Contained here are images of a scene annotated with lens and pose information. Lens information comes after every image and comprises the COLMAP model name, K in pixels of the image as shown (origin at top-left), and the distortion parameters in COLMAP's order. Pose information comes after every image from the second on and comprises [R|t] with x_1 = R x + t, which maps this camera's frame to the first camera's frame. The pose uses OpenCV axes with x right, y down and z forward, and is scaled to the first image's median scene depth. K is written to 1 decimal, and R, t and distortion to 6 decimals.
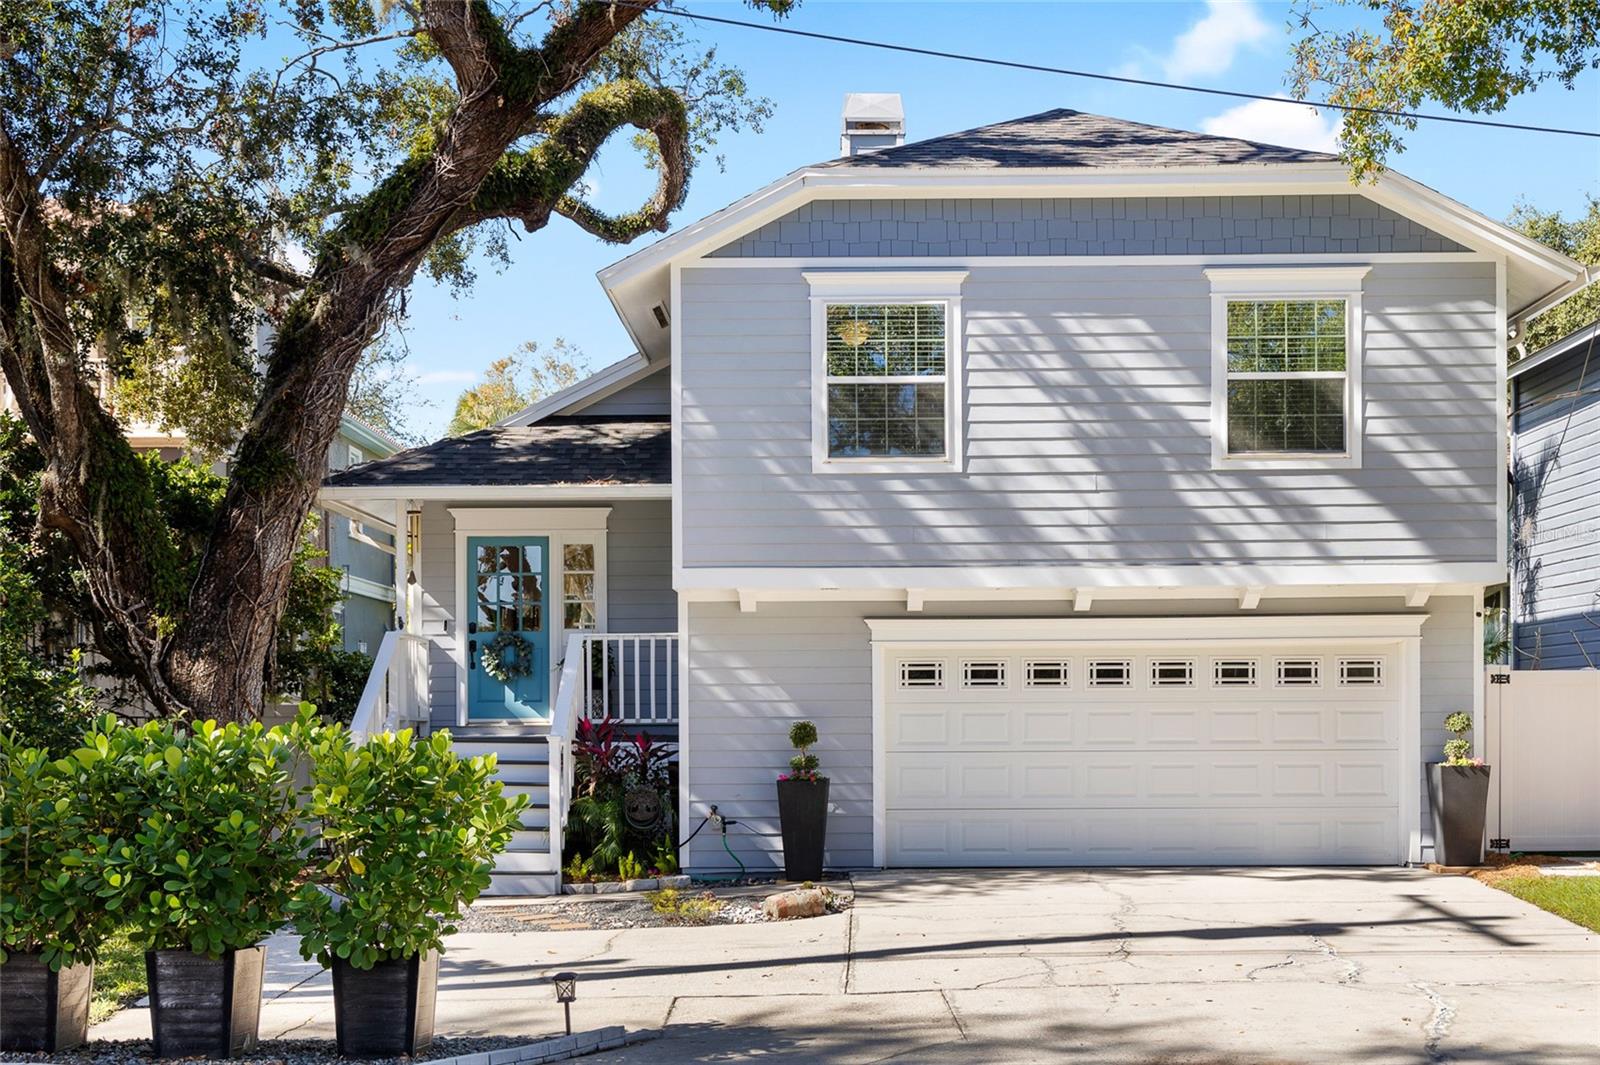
lens RADIAL K [[1907.1, 0, 800.0], [0, 1907.1, 532.5], [0, 0, 1]] dist [0.023065, 0.000801]
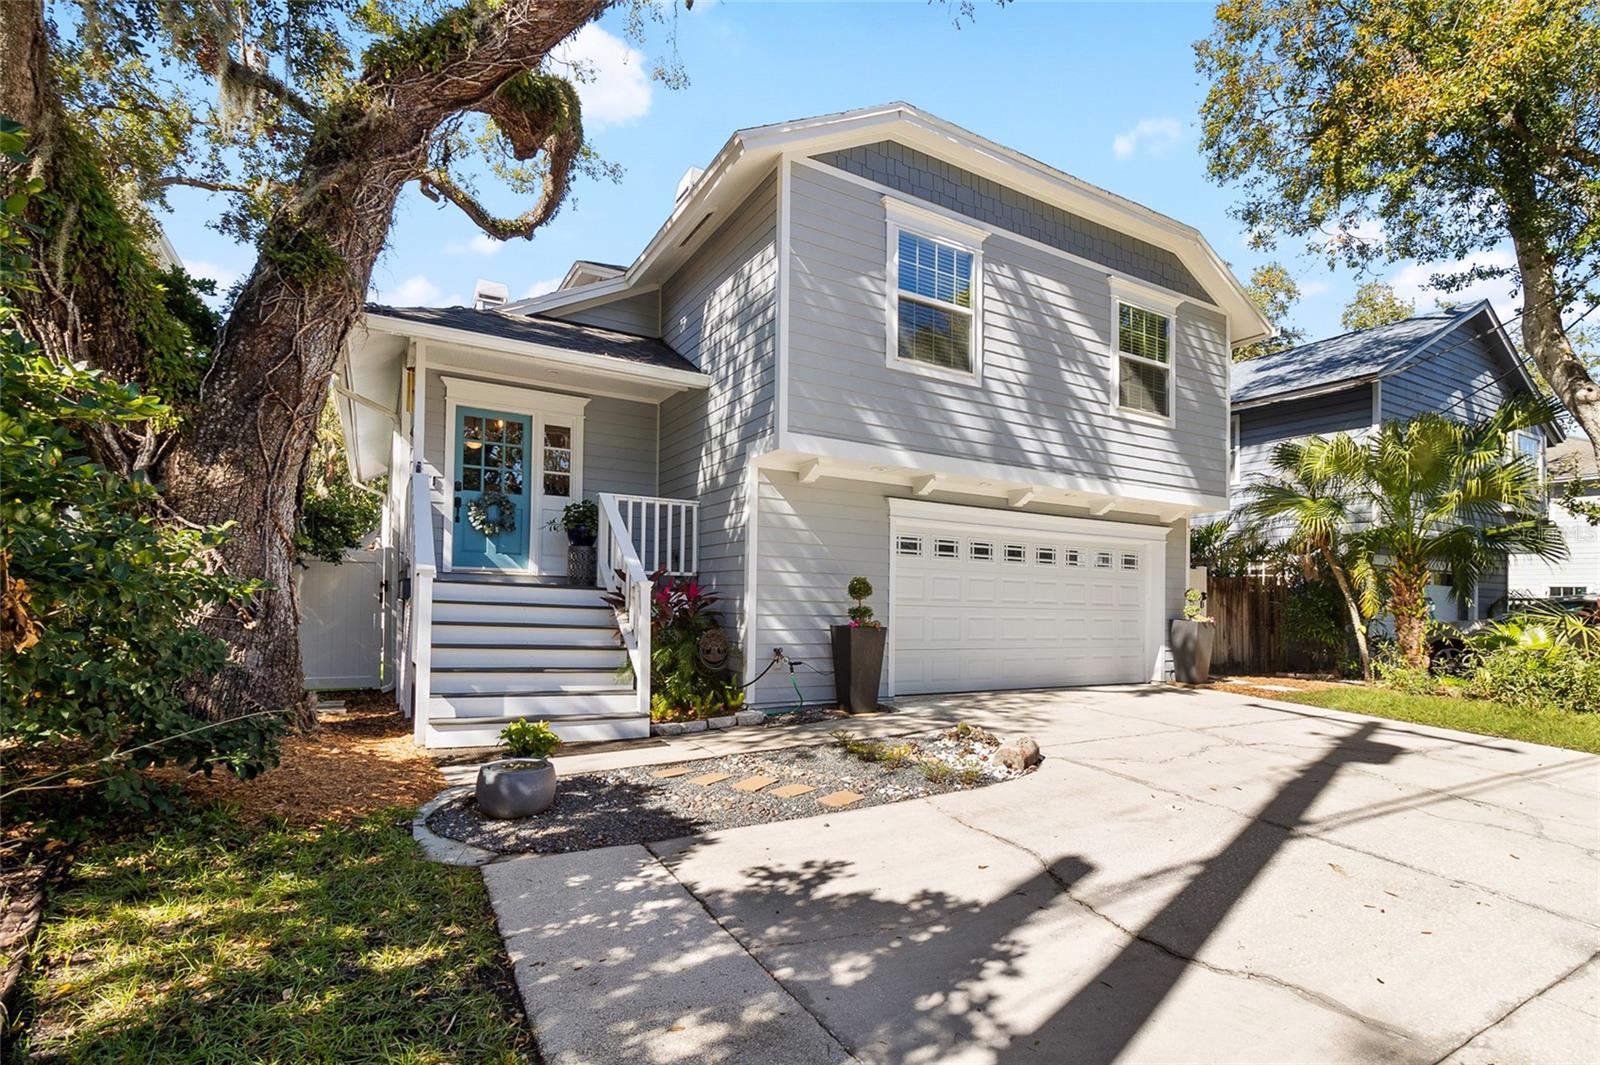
lens RADIAL K [[761.5, 0, 804.4], [0, 761.5, 552.2], [0, 0, 1]] dist [-0.000435, -0.000074]
pose [[0.861460, 0.058859, 0.504403, -0.261927], [-0.079256, 0.996672, 0.019057, 0.076301], [-0.501602, -0.056394, 0.863258, 0.605038]]
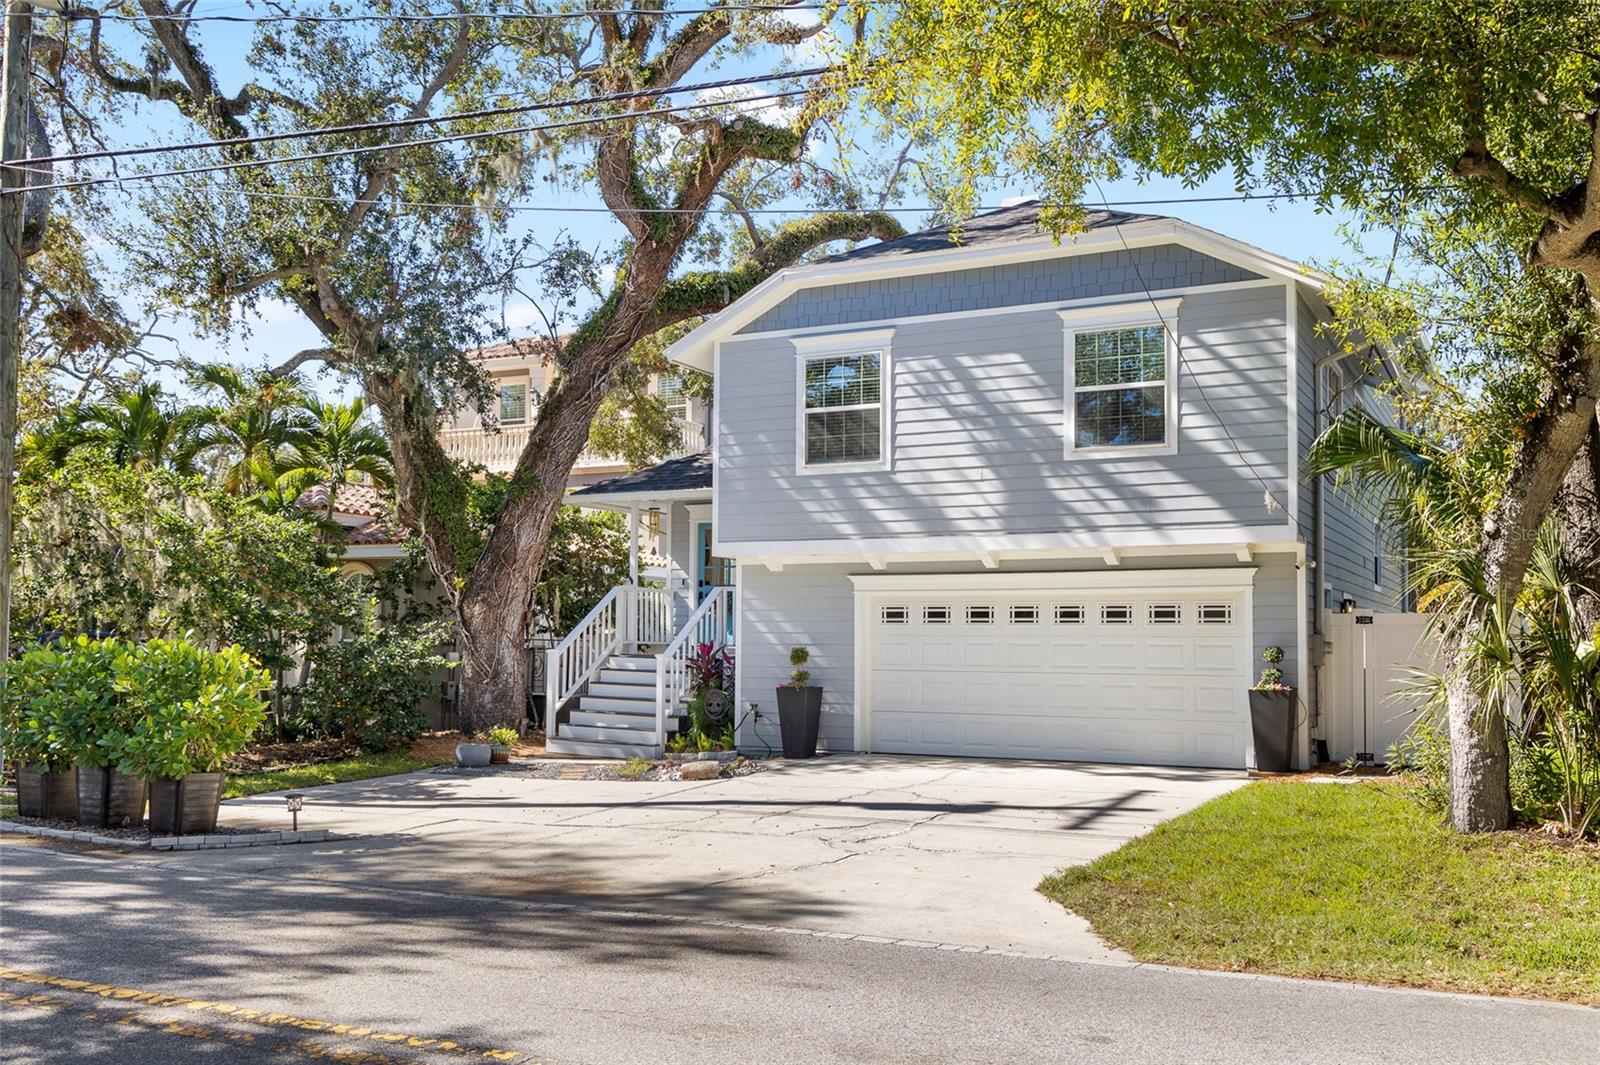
lens RADIAL K [[1378.0, 0, 797.9], [0, 1378.0, 430.8], [0, 0, 1]] dist [0.005322, 0.003661]
pose [[0.895574, -0.055743, -0.441406, 0.466105], [0.030580, 0.997486, -0.063924, 0.001970], [0.443860, 0.043750, 0.895028, 0.054544]]
